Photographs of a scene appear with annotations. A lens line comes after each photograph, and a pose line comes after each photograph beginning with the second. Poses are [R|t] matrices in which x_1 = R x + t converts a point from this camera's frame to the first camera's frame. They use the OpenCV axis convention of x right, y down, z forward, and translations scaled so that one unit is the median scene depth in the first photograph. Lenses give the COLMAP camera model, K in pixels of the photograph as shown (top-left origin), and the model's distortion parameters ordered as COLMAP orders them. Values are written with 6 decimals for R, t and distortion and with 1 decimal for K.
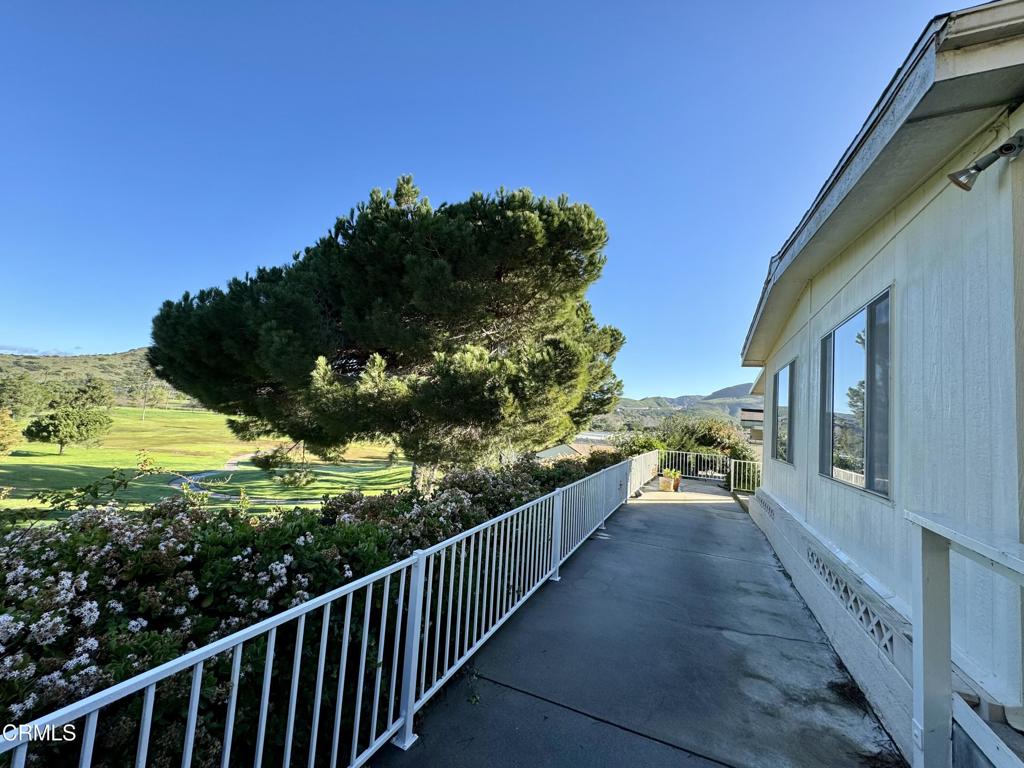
lens RADIAL K [[422.3, 0, 512.2], [0, 422.3, 386.7], [0, 0, 1]] dist [-0.001758, -0.000176]
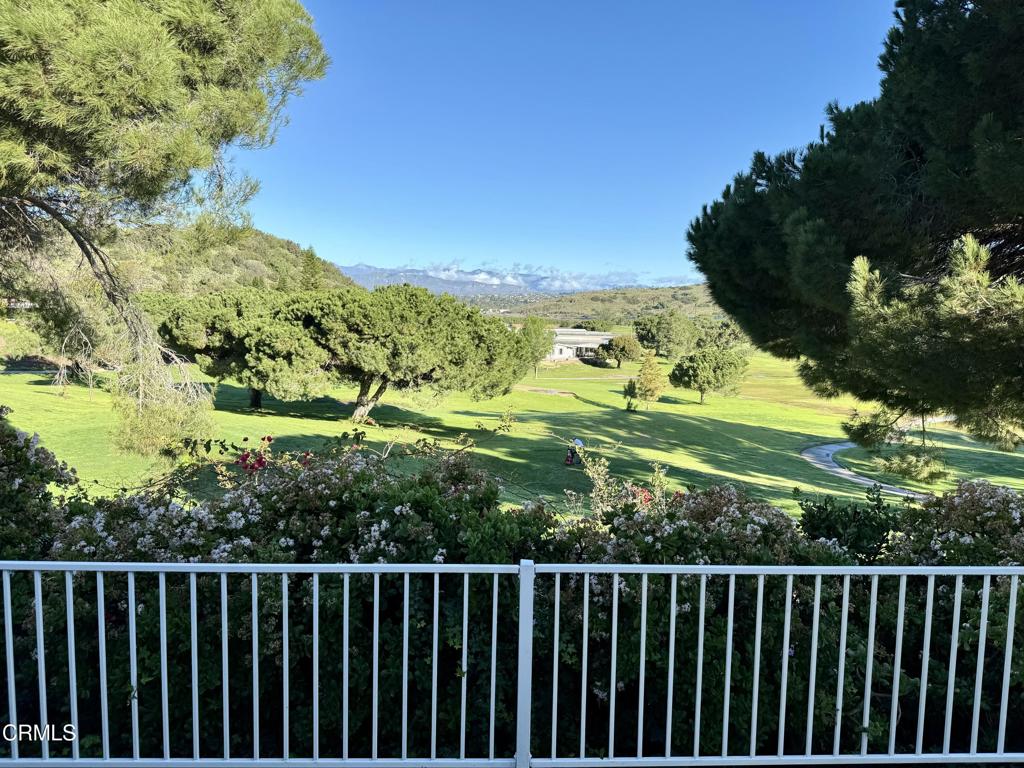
lens RADIAL K [[726.7, 0, 496.6], [0, 726.7, 397.3], [0, 0, 1]] dist [0.076105, -0.080729]
pose [[0.421981, 0.042917, -0.905588, 0.219871], [0.075445, 0.993752, 0.082251, -0.002157], [0.903460, -0.103031, 0.416106, 0.107764]]
